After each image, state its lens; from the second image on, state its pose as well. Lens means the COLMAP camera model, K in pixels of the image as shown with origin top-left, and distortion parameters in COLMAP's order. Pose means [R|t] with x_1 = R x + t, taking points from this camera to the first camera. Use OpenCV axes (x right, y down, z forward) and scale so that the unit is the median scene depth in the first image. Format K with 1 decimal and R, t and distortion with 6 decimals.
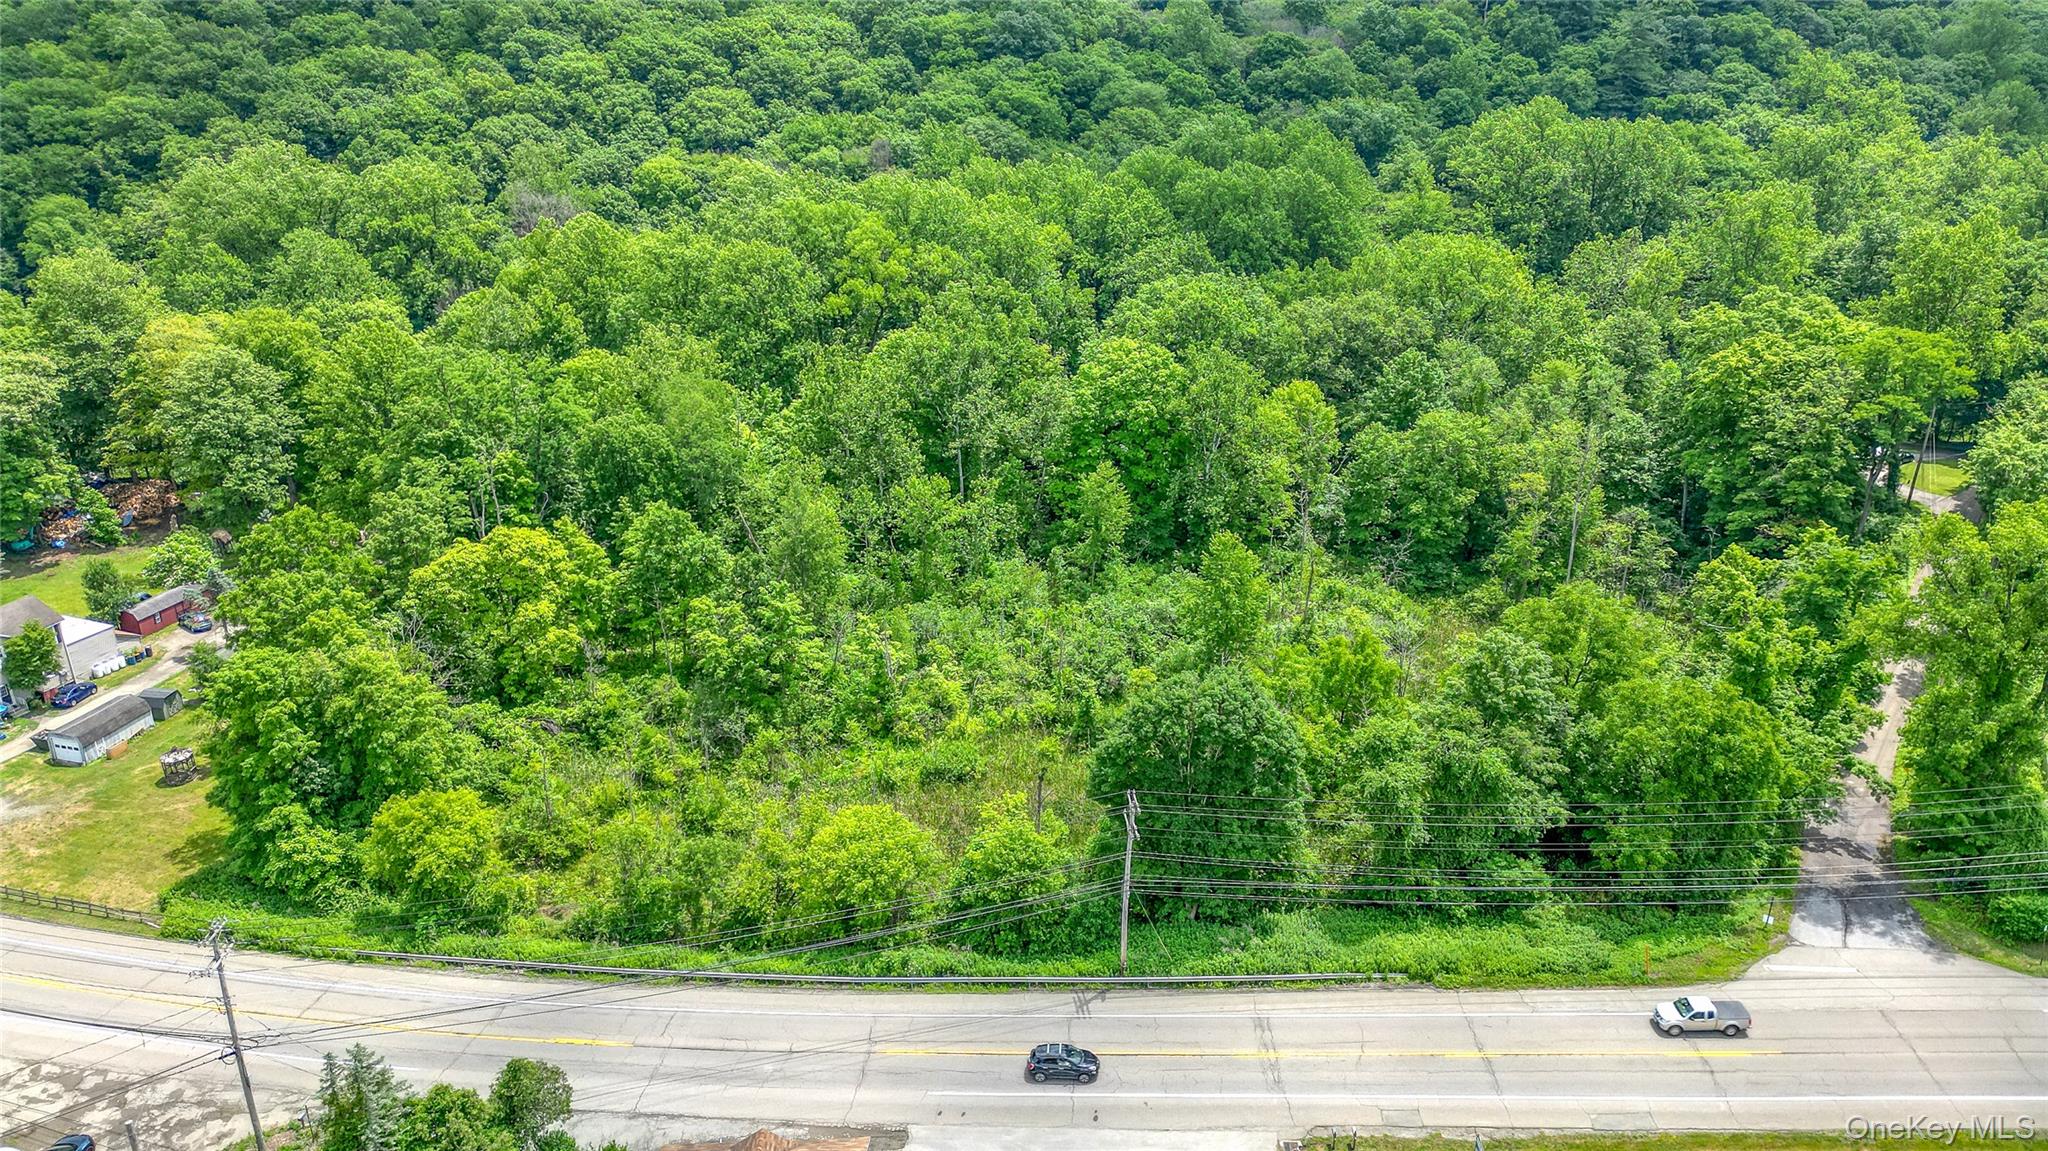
lens RADIAL K [[1429.1, 0, 1024.0], [0, 1429.1, 575.5], [0, 0, 1]] dist [0.080947, -0.079012]
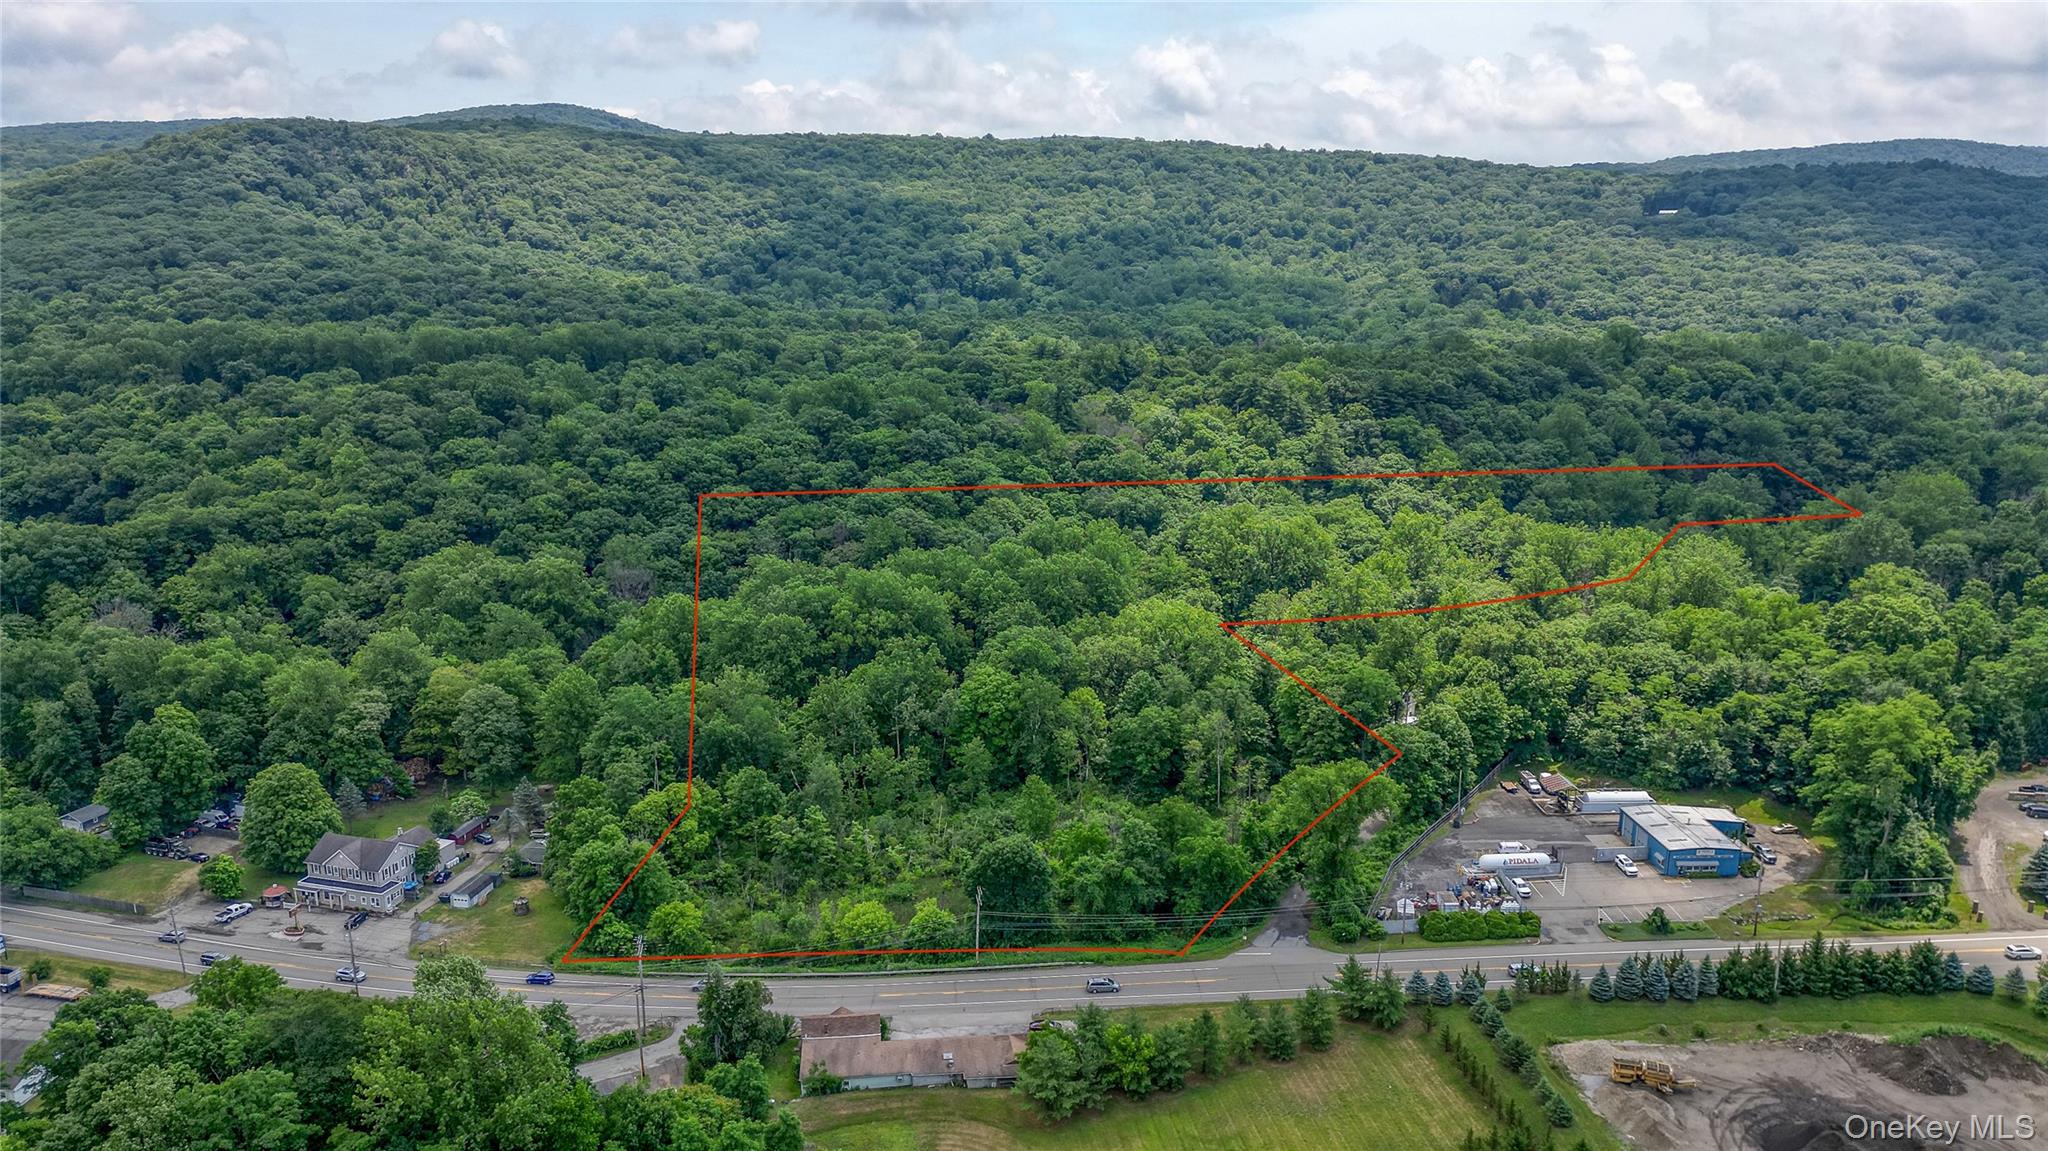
lens RADIAL K [[1456.0, 0, 1024.0], [0, 1456.0, 575.5], [0, 0, 1]] dist [0.146988, -0.271515]
pose [[0.997890, -0.014271, 0.063345, 0.000173], [0.023741, 0.988194, -0.151359, 0.002495], [-0.060437, 0.152544, 0.986447, -1.011666]]
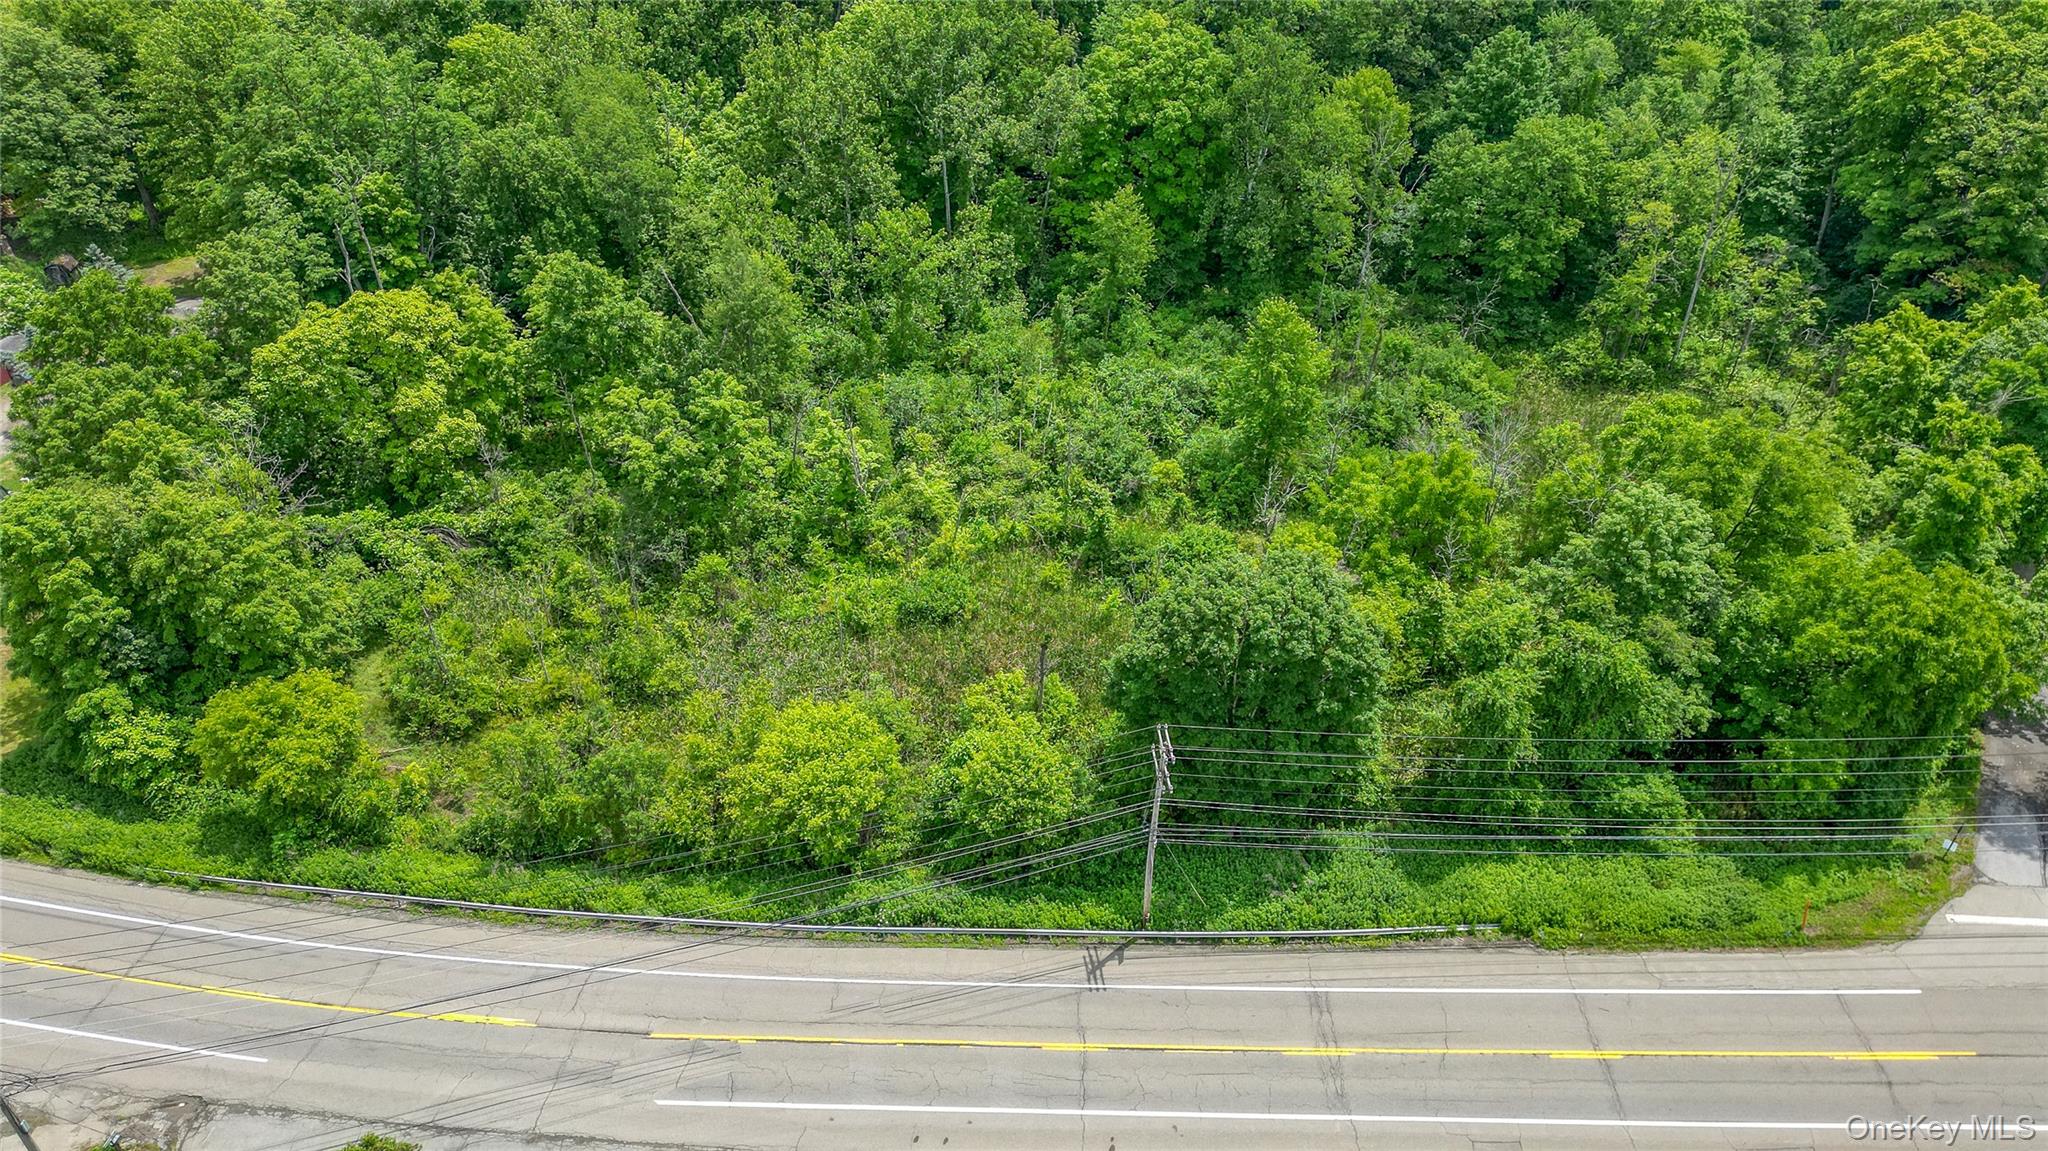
lens RADIAL K [[1429.1, 0, 1024.0], [0, 1429.1, 575.5], [0, 0, 1]] dist [0.080947, -0.079012]
pose [[1.000000, 0.000346, -0.000696, 0.000892], [-0.000163, 0.969010, 0.247023, -0.072620], [0.000760, -0.247022, 0.969009, 0.175281]]
